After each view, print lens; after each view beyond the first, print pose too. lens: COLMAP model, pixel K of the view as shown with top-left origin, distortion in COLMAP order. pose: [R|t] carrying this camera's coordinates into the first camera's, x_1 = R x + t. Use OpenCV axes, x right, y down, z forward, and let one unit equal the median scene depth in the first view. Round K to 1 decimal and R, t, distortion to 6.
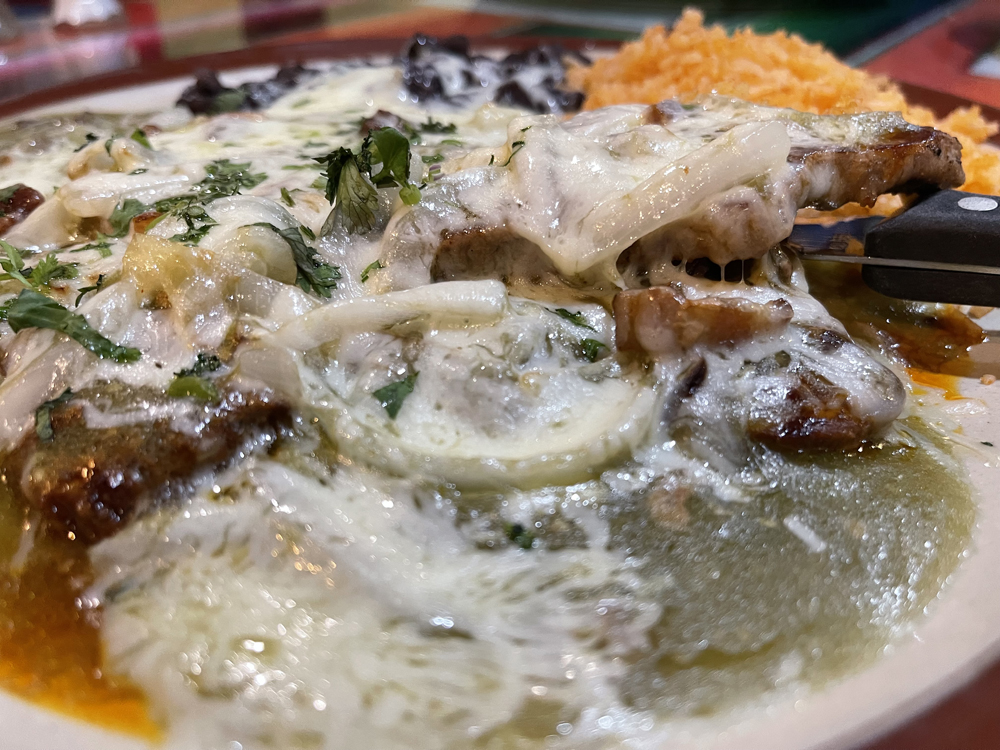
lens RADIAL K [[805.3, 0, 500.0], [0, 805.3, 375.0], [0, 0, 1]] dist [-0.040768, -0.000734]
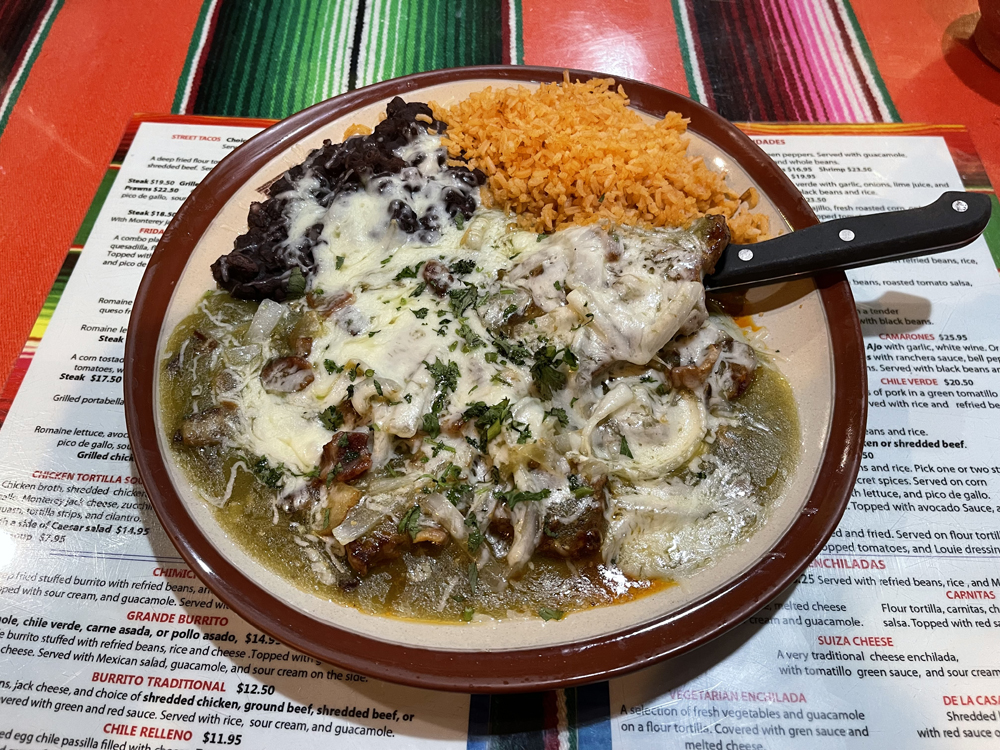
lens RADIAL K [[757.3, 0, 500.0], [0, 757.3, 375.0], [0, 0, 1]] dist [0.006993, 0.000738]
pose [[0.808309, -0.497738, 0.314473, -1.194948], [0.327079, 0.823750, 0.463093, -1.556237], [-0.489546, -0.271465, 0.828644, -0.868368]]
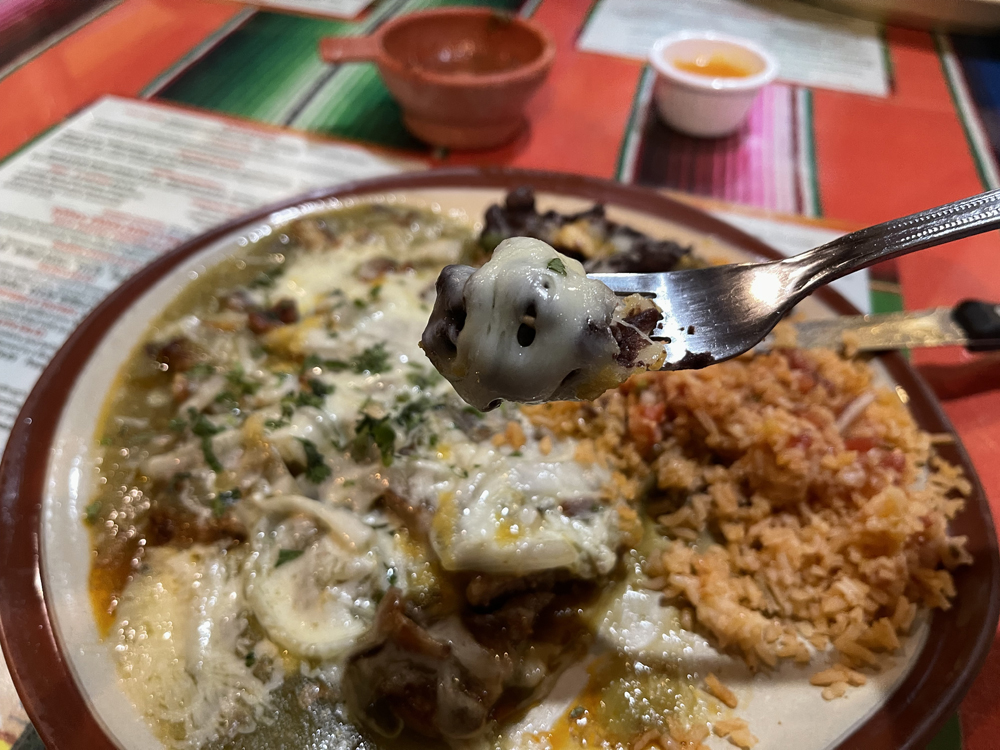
lens RADIAL K [[805.3, 0, 500.0], [0, 805.3, 375.0], [0, 0, 1]] dist [-0.040768, -0.000734]
pose [[0.720044, 0.481116, -0.500064, 1.070334], [-0.392427, 0.876647, 0.278372, -1.177996], [0.572309, -0.004202, 0.820027, -0.339729]]
